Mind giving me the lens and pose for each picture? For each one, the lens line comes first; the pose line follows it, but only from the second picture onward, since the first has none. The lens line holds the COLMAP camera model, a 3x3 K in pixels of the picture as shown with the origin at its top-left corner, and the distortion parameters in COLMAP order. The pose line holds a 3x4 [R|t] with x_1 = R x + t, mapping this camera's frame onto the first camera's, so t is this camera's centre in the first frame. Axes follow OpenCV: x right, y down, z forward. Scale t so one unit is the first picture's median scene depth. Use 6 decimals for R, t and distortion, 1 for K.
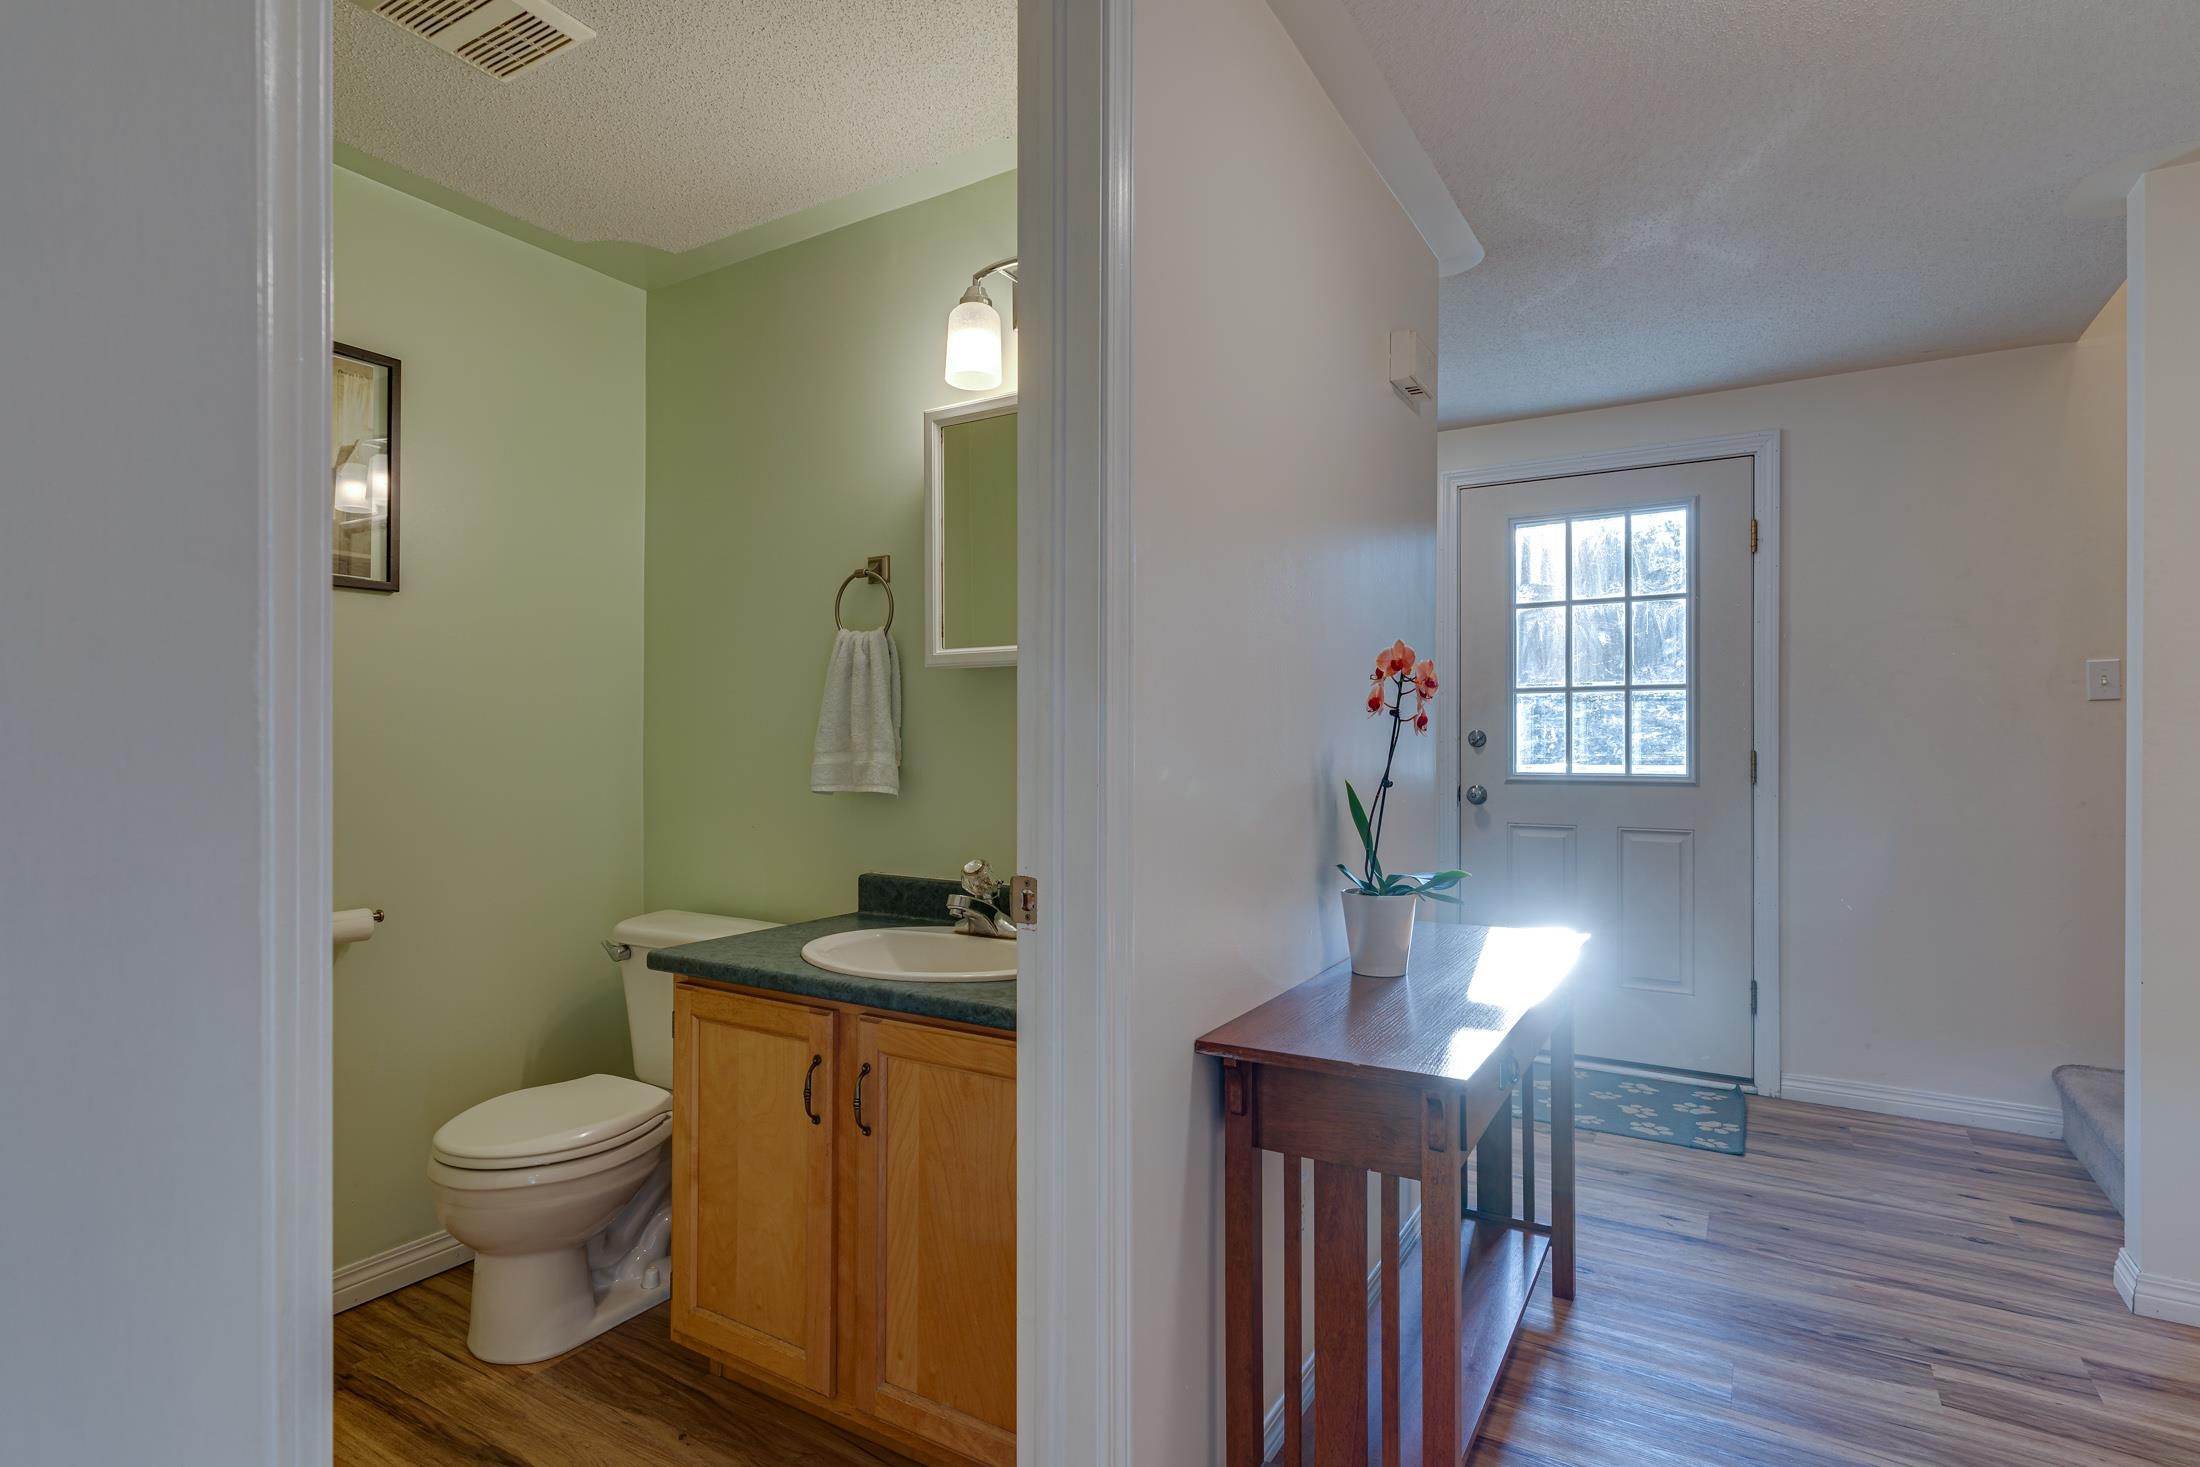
lens RADIAL K [[1045.0, 0, 1099.1], [0, 1045.0, 729.5], [0, 0, 1]] dist [0.002658, -0.000980]
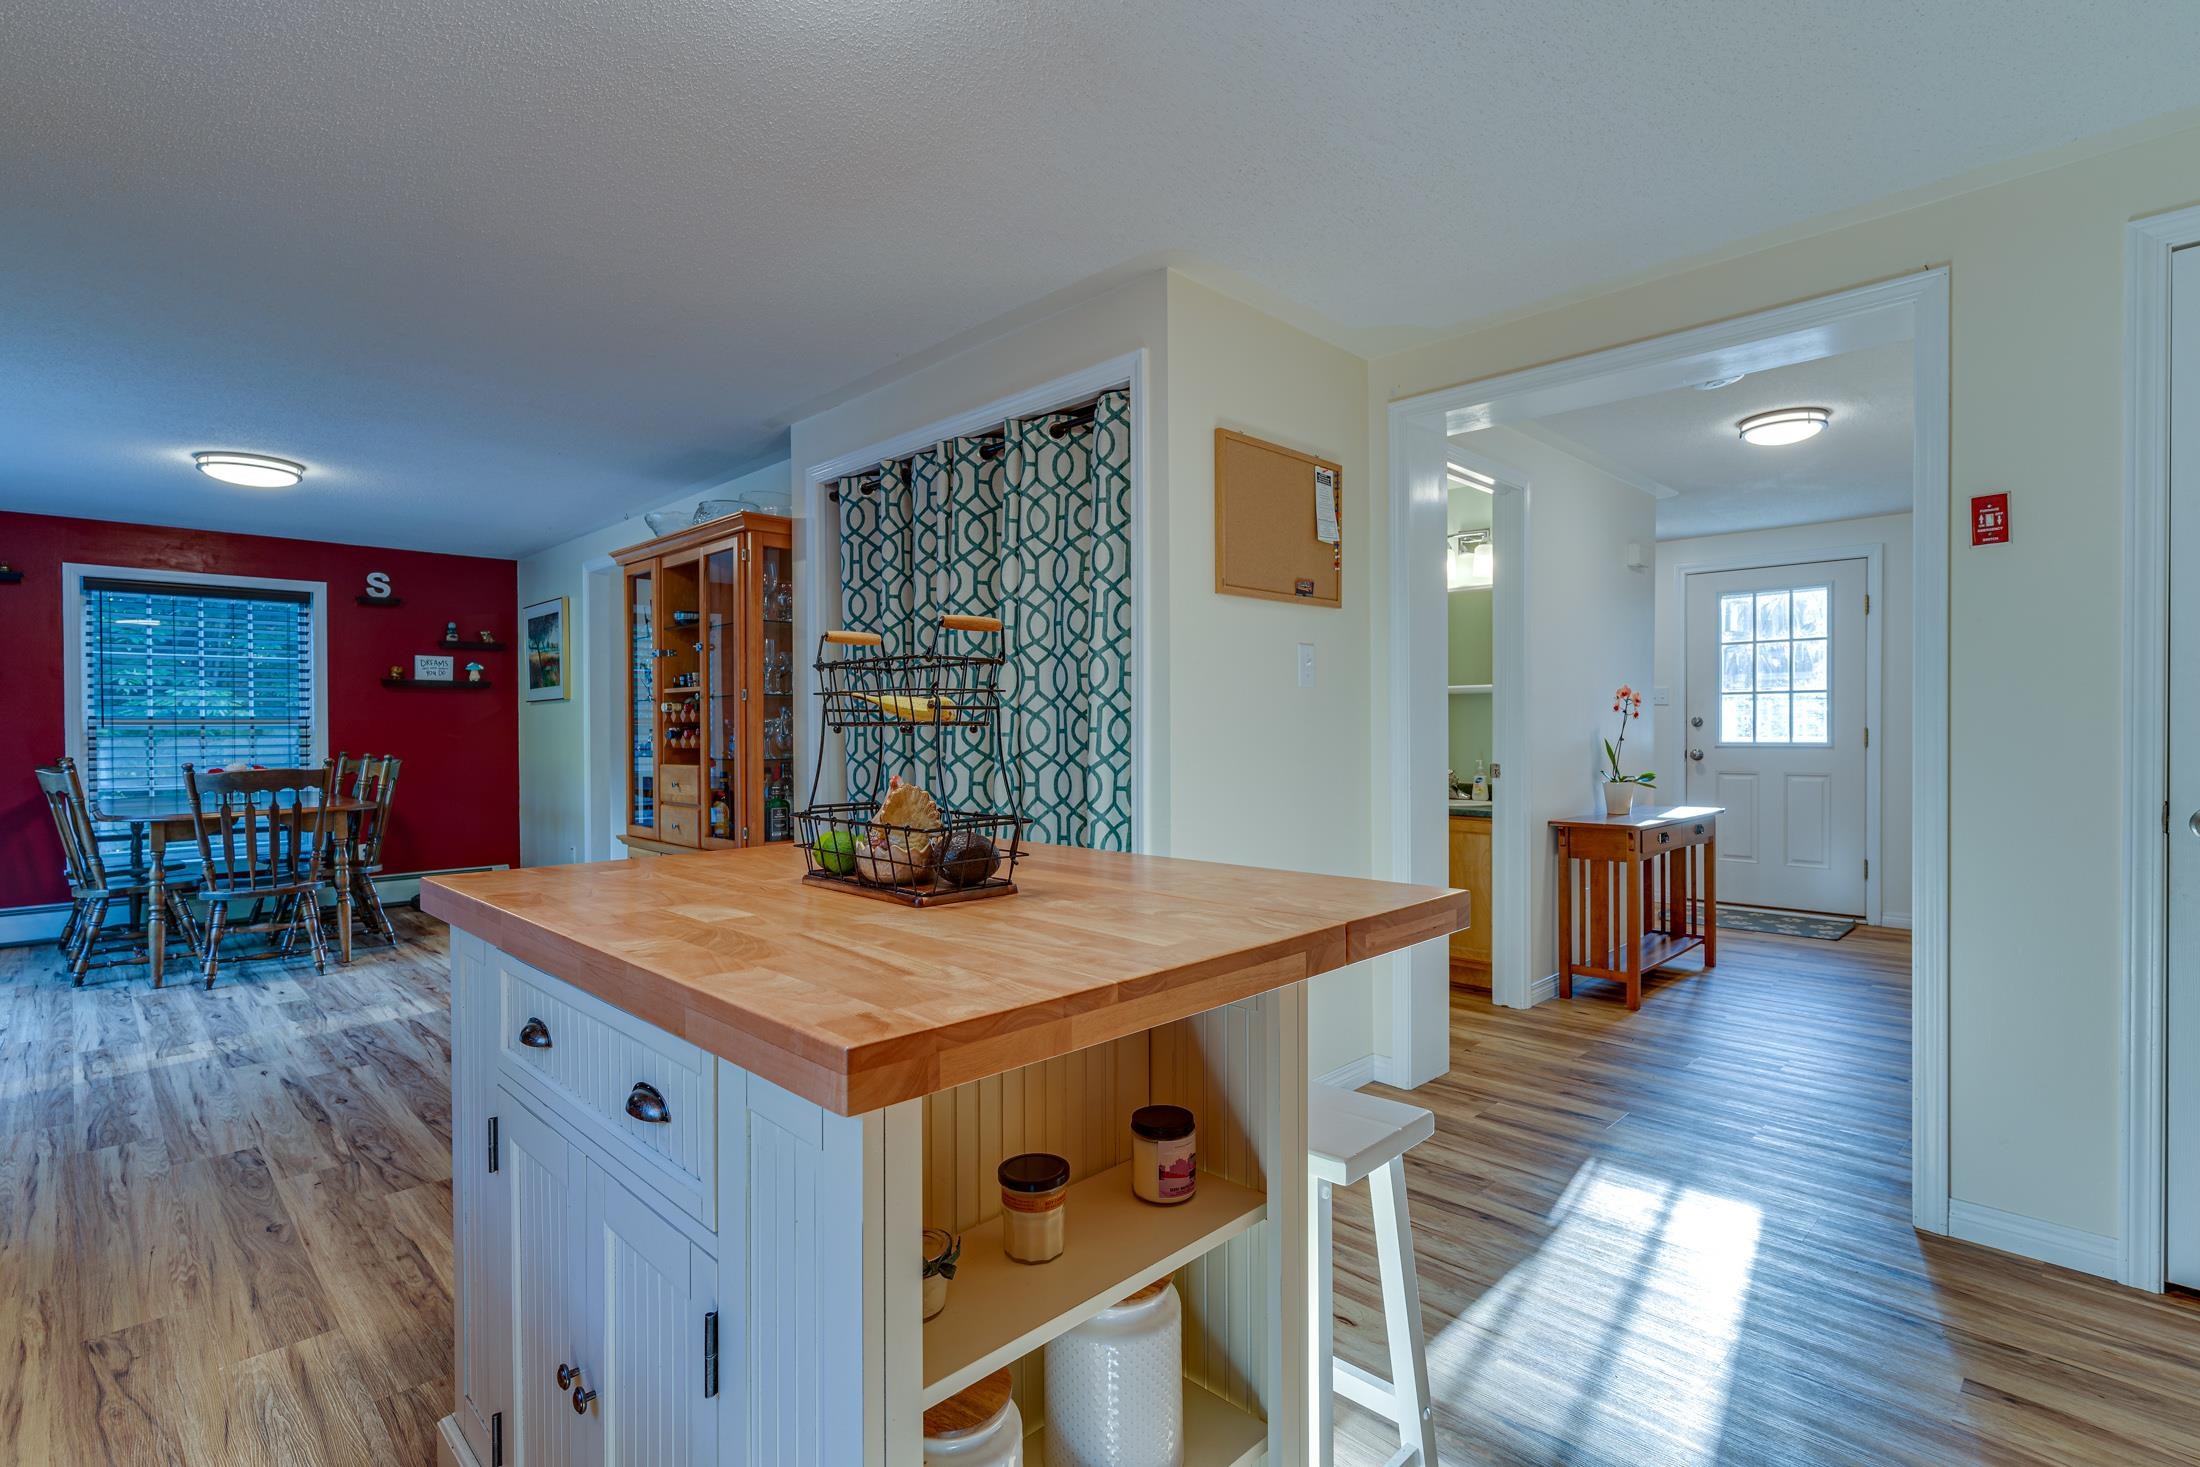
lens RADIAL K [[1045.0, 0, 1098.5], [0, 1045.0, 732.5], [0, 0, 1]] dist [0.002658, -0.000980]
pose [[0.970788, -0.000757, -0.239936, -0.189463], [0.004847, 0.999853, 0.016459, -0.006830], [0.239888, -0.017142, 0.970649, -0.958311]]
